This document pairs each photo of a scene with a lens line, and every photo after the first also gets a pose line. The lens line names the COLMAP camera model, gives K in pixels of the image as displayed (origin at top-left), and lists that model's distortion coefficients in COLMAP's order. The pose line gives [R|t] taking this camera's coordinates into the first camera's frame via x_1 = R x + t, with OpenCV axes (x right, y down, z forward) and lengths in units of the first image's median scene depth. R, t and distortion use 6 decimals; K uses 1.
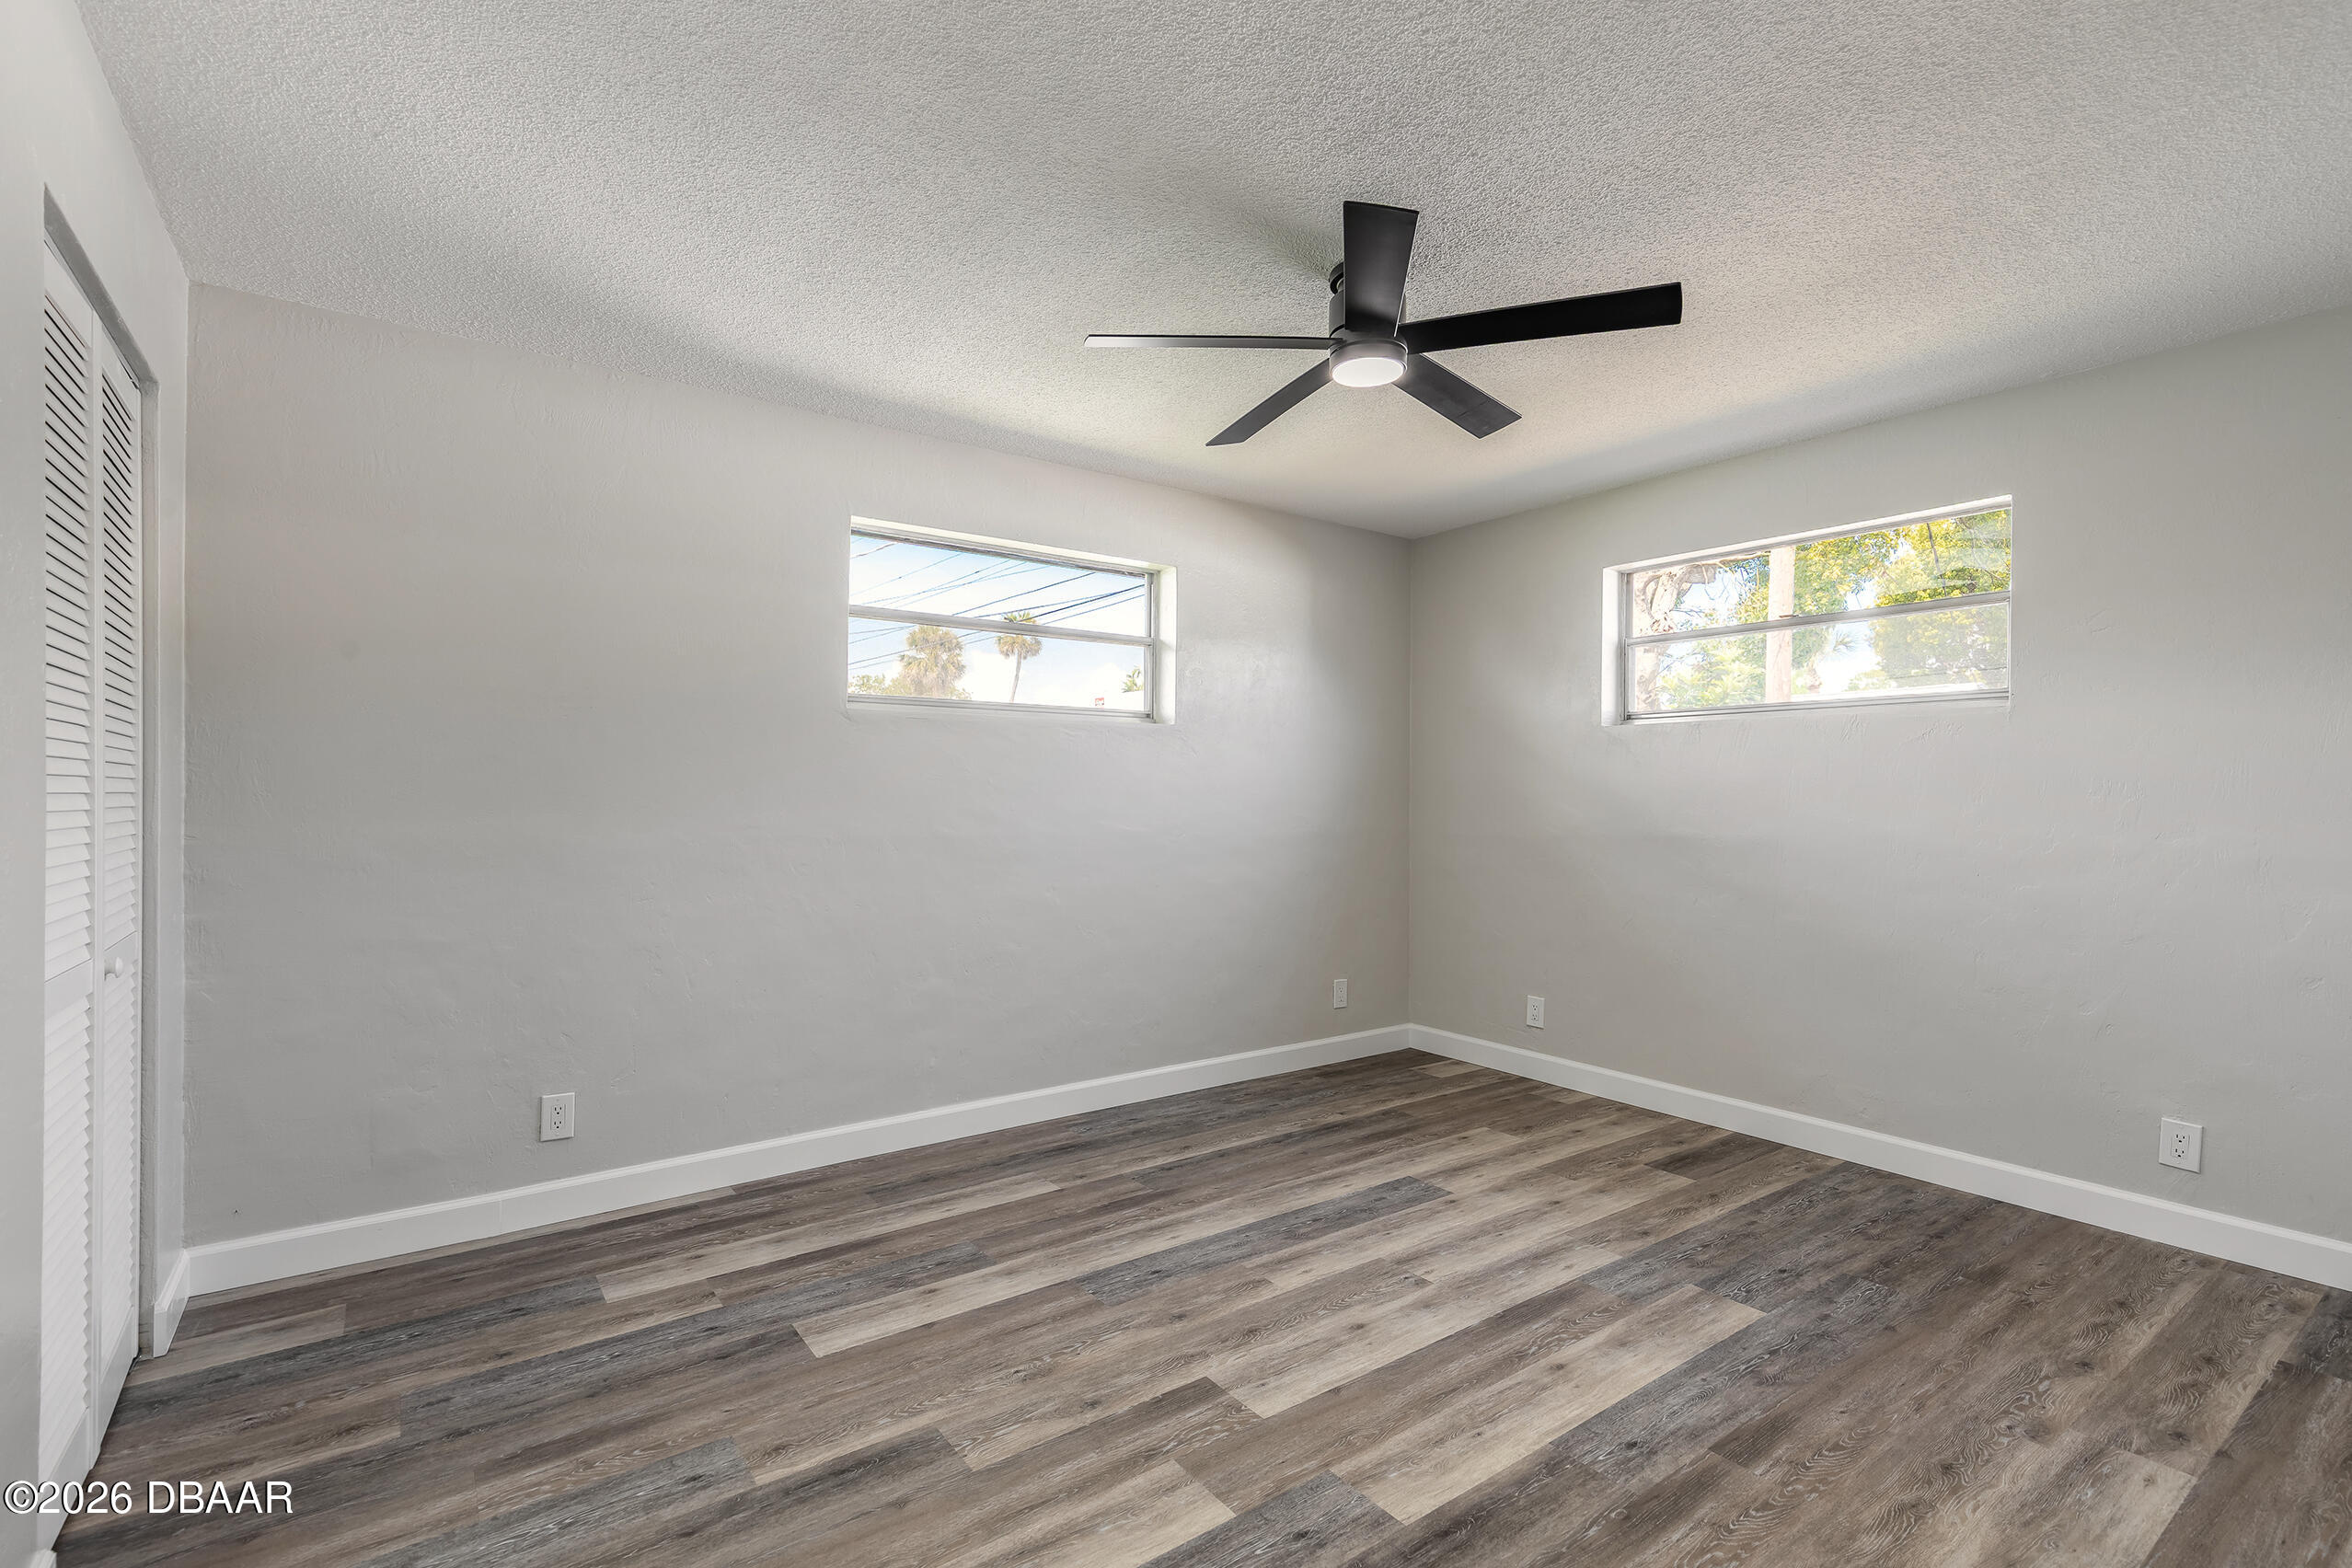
lens RADIAL K [[1058.3, 0, 1168.2], [0, 1058.3, 791.4], [0, 0, 1]] dist [0.004307, -0.000163]
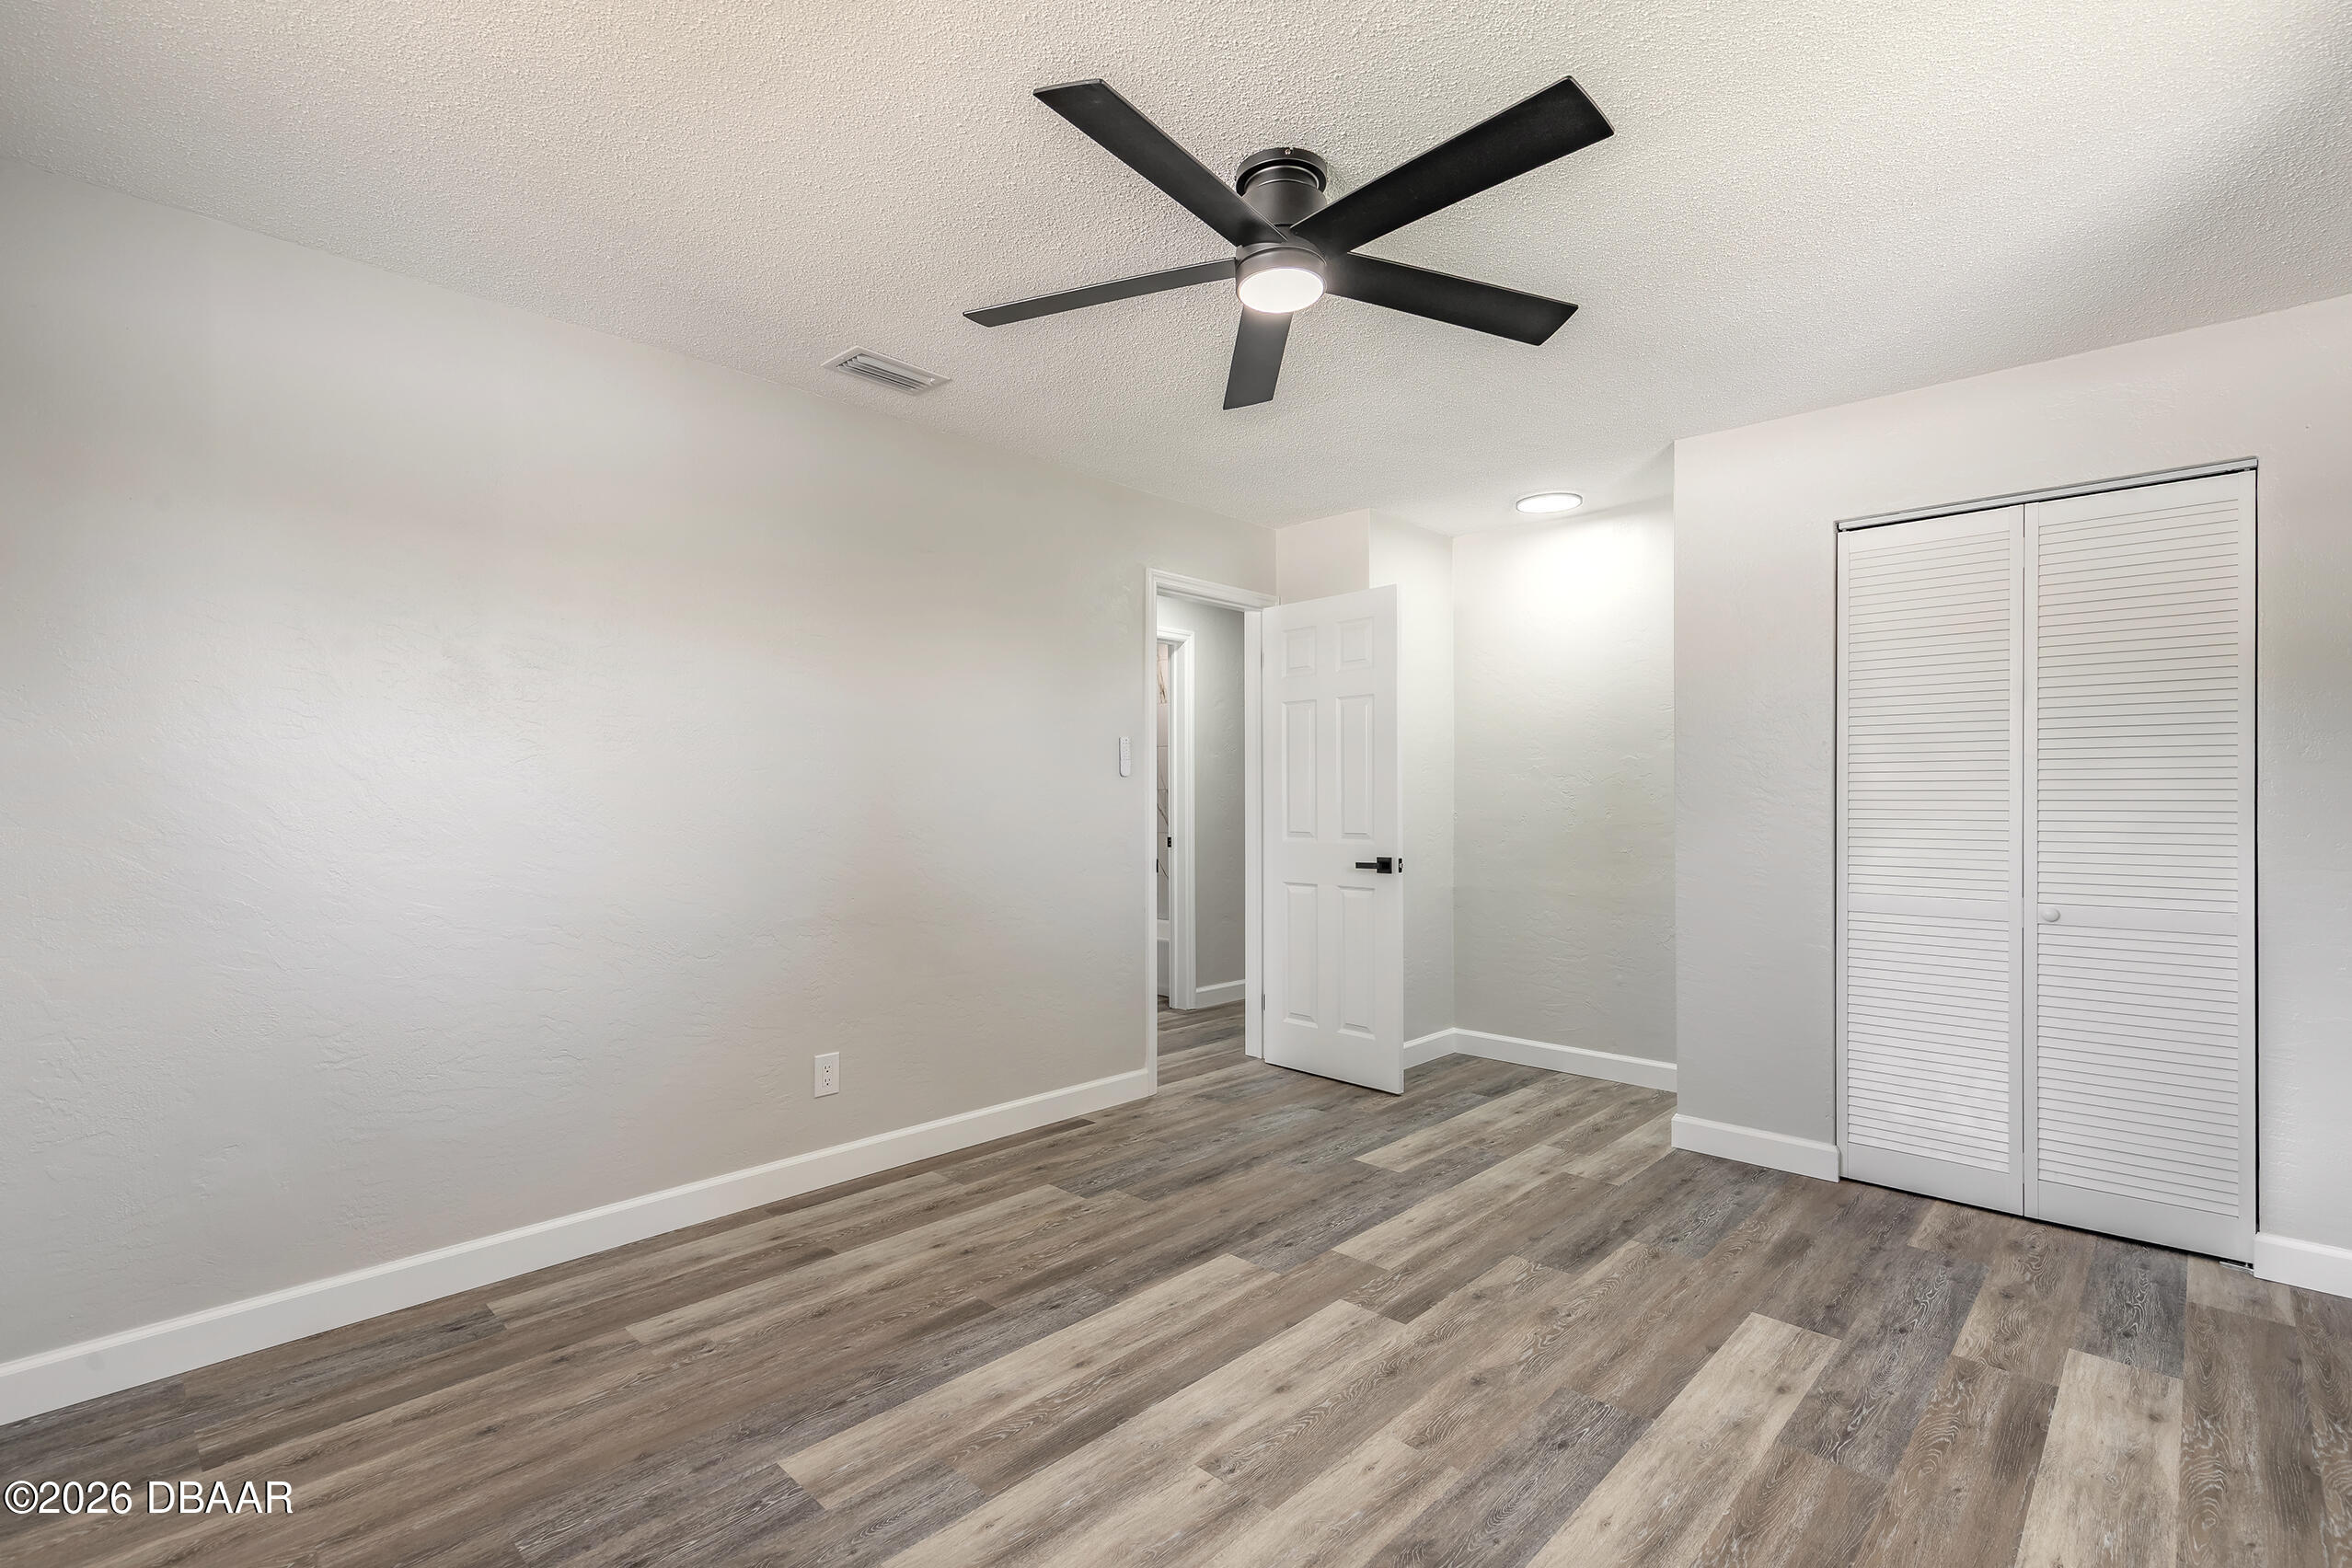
lens RADIAL K [[1058.3, 0, 1168.2], [0, 1058.3, 791.4], [0, 0, 1]] dist [0.004307, -0.000163]
pose [[-0.984481, -0.007310, -0.175340, 0.465668], [-0.005777, 0.999941, -0.009251, 0.008335], [0.175397, -0.008095, -0.984464, 1.999137]]
